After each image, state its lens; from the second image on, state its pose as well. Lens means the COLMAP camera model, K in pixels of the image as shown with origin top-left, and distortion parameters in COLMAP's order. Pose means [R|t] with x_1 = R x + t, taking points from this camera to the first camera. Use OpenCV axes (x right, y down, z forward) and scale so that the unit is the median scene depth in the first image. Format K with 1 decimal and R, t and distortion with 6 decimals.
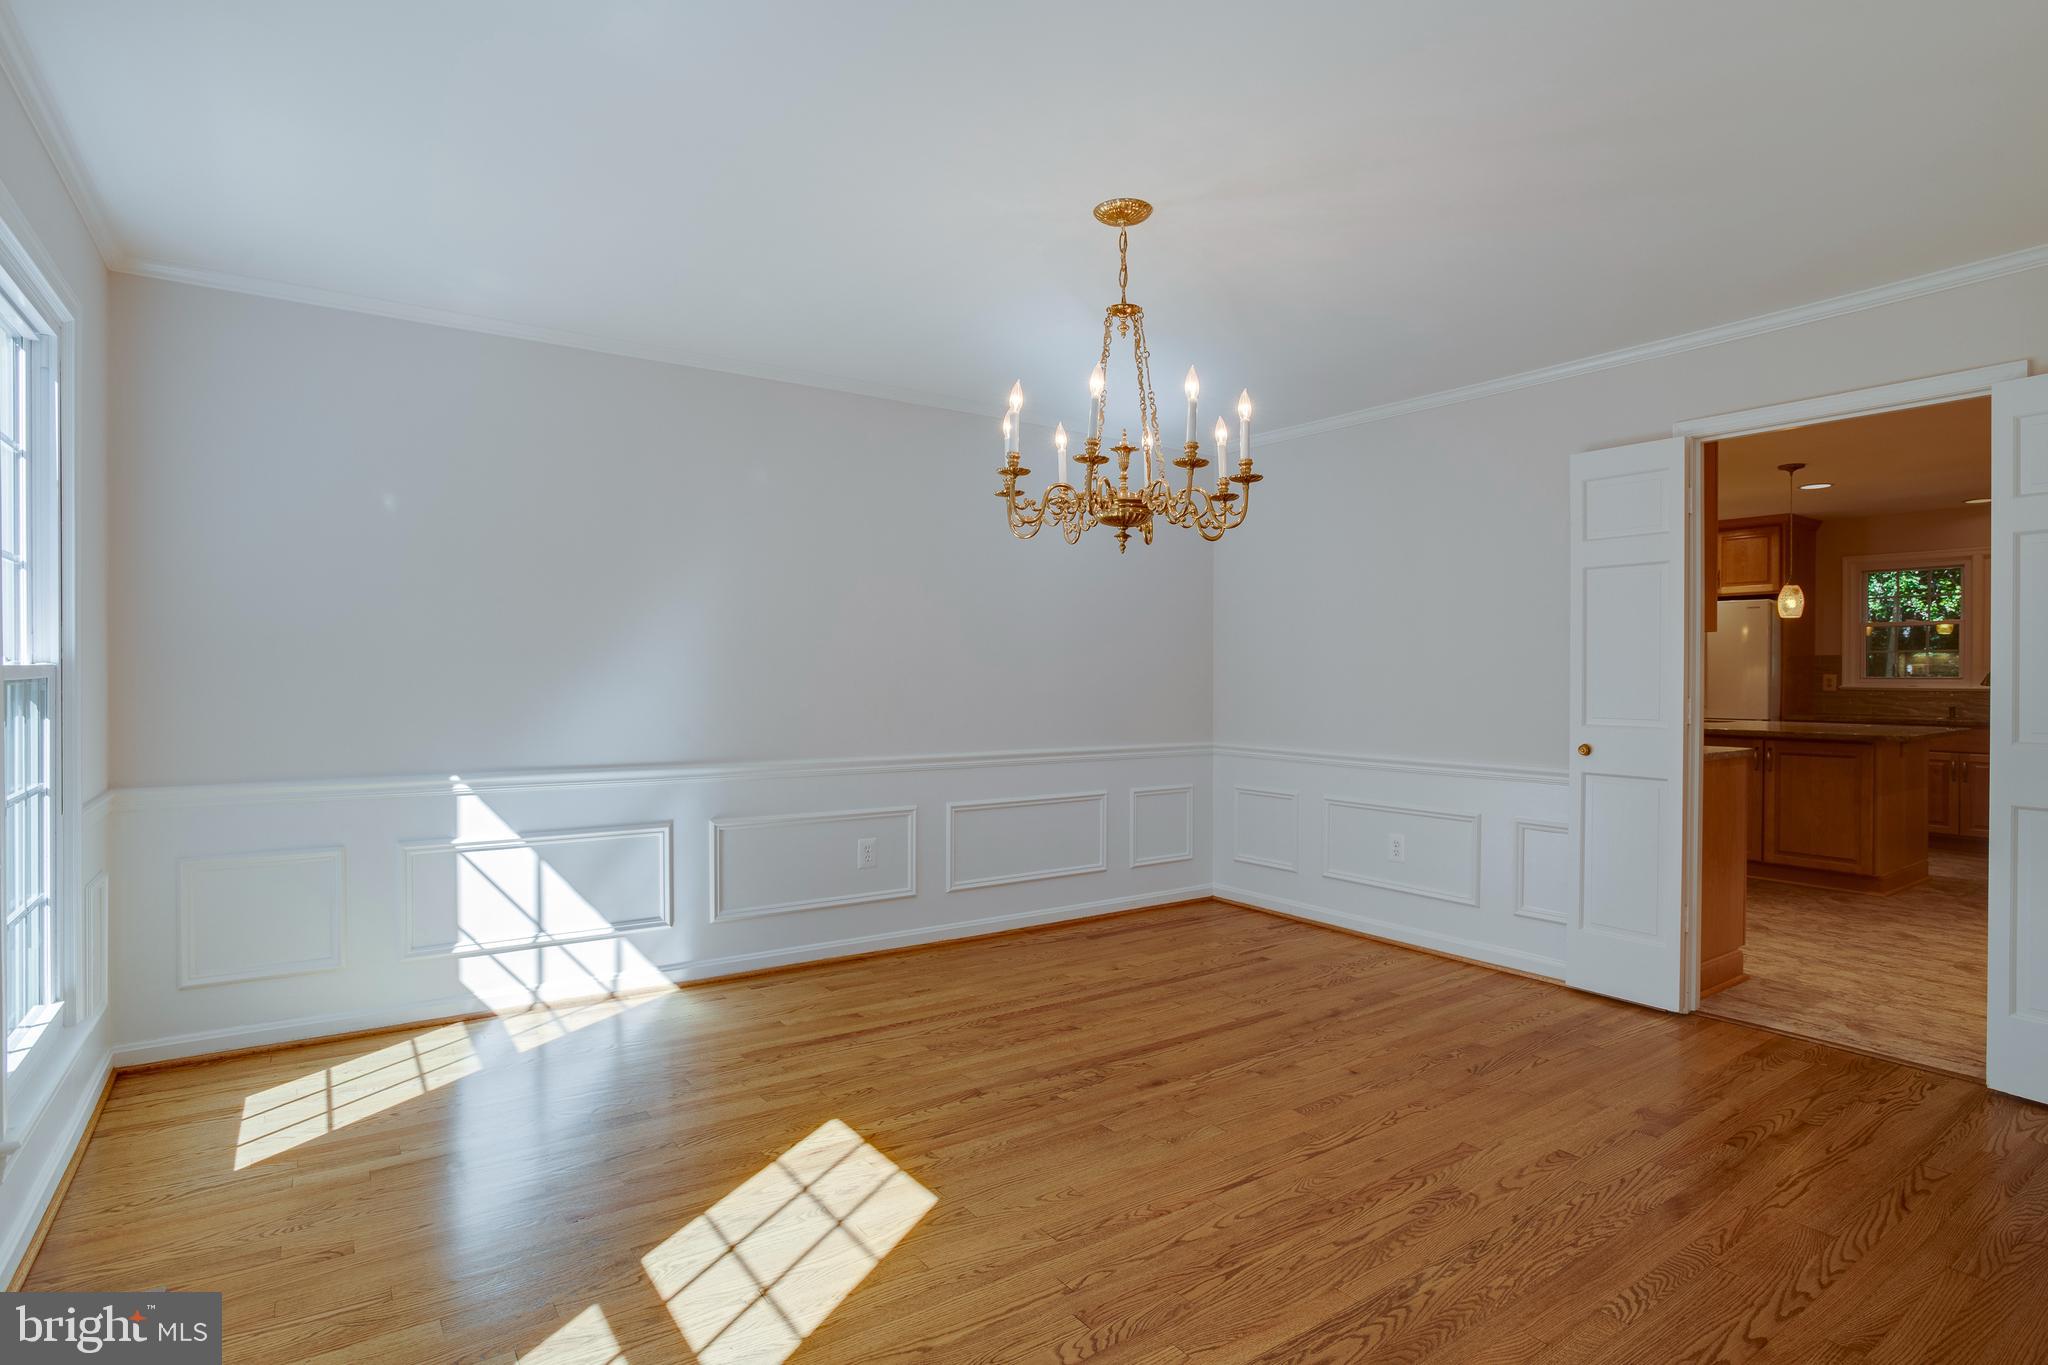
lens RADIAL K [[1064.4, 0, 1021.0], [0, 1064.4, 676.4], [0, 0, 1]] dist [-0.060876, 0.038113]
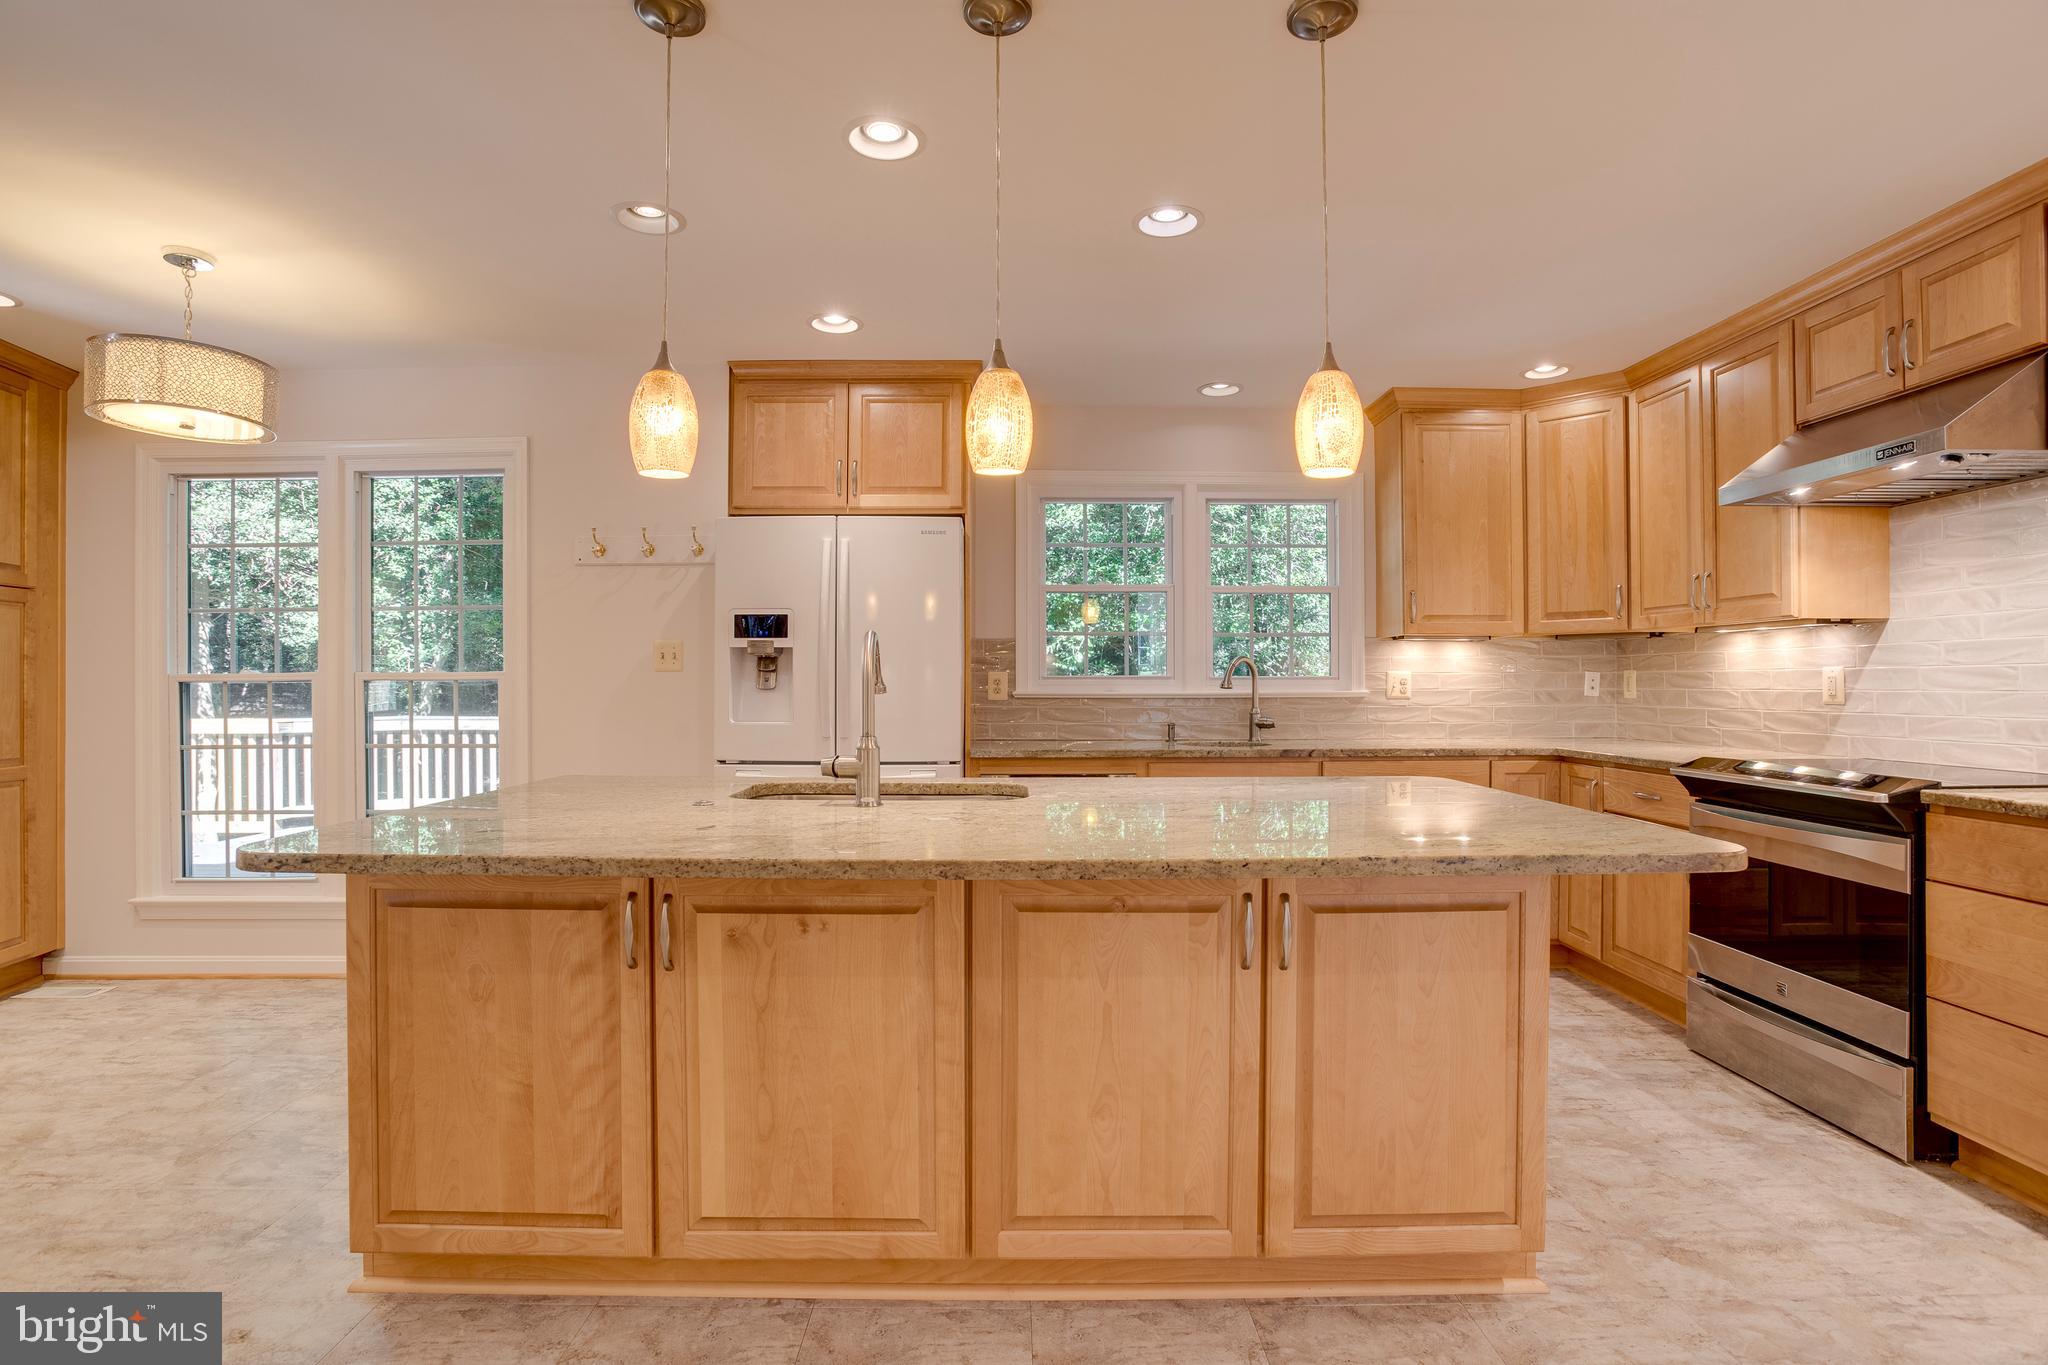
lens RADIAL K [[995.0, 0, 1020.2], [0, 995.0, 680.0], [0, 0, 1]] dist [-0.065966, 0.029578]
pose [[0.560830, -0.000298, 0.827931, 0.330208], [0.004344, 0.999987, -0.002583, 0.004290], [-0.827920, 0.005045, 0.560824, 0.687292]]
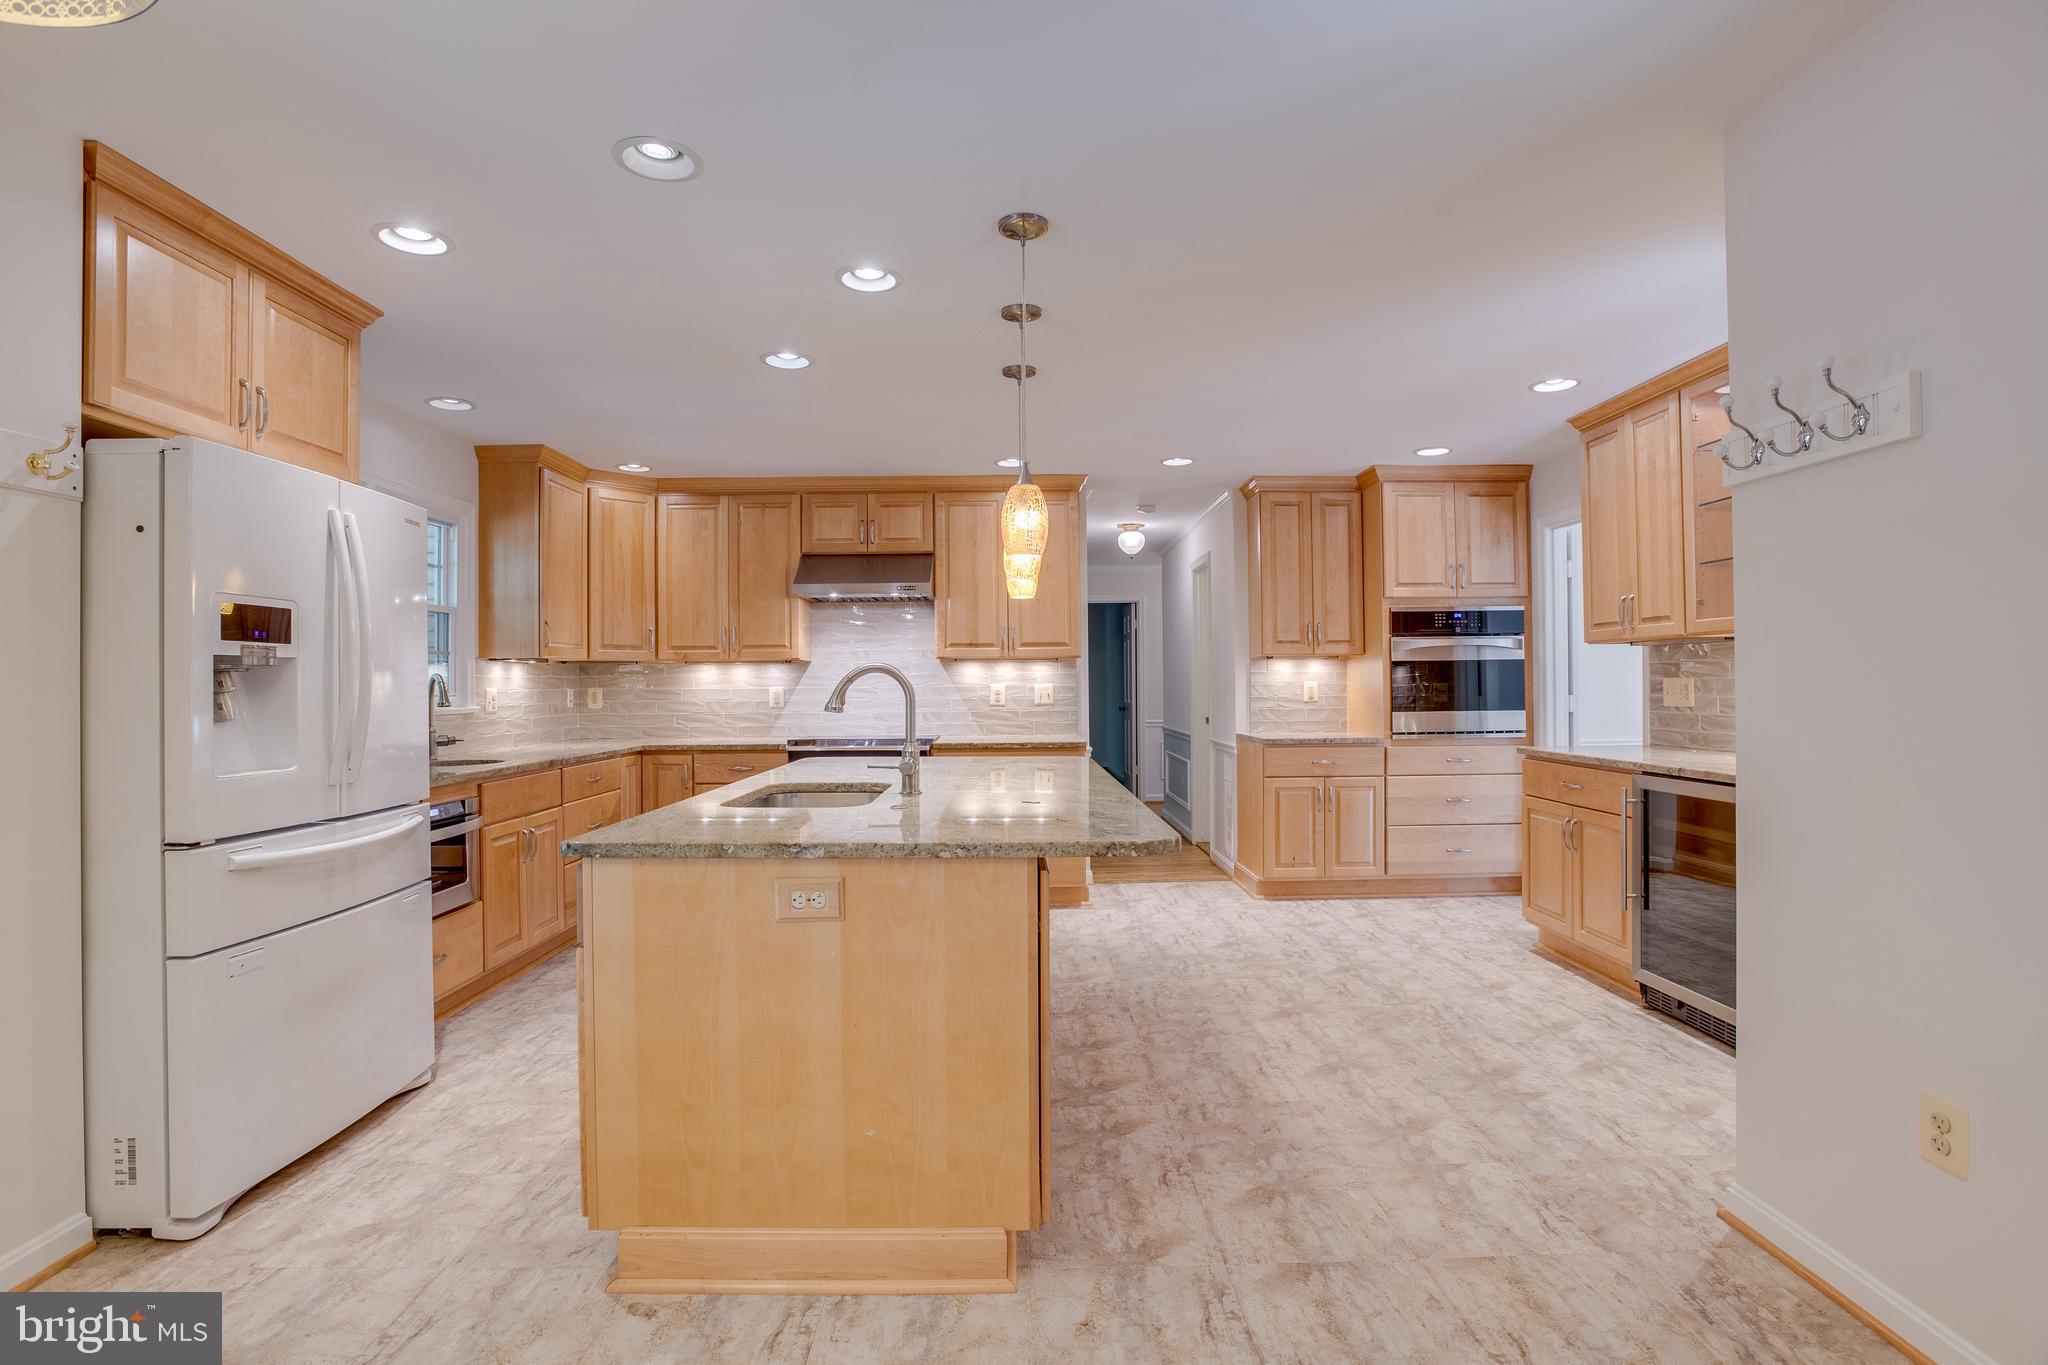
lens RADIAL K [[995.0, 0, 1020.2], [0, 995.0, 680.0], [0, 0, 1]] dist [-0.065966, 0.029578]
pose [[-0.827658, 0.006595, 0.561194, 0.291570], [0.006877, 0.999975, -0.001609, -0.003464], [-0.561191, 0.002528, -0.827683, 1.147855]]
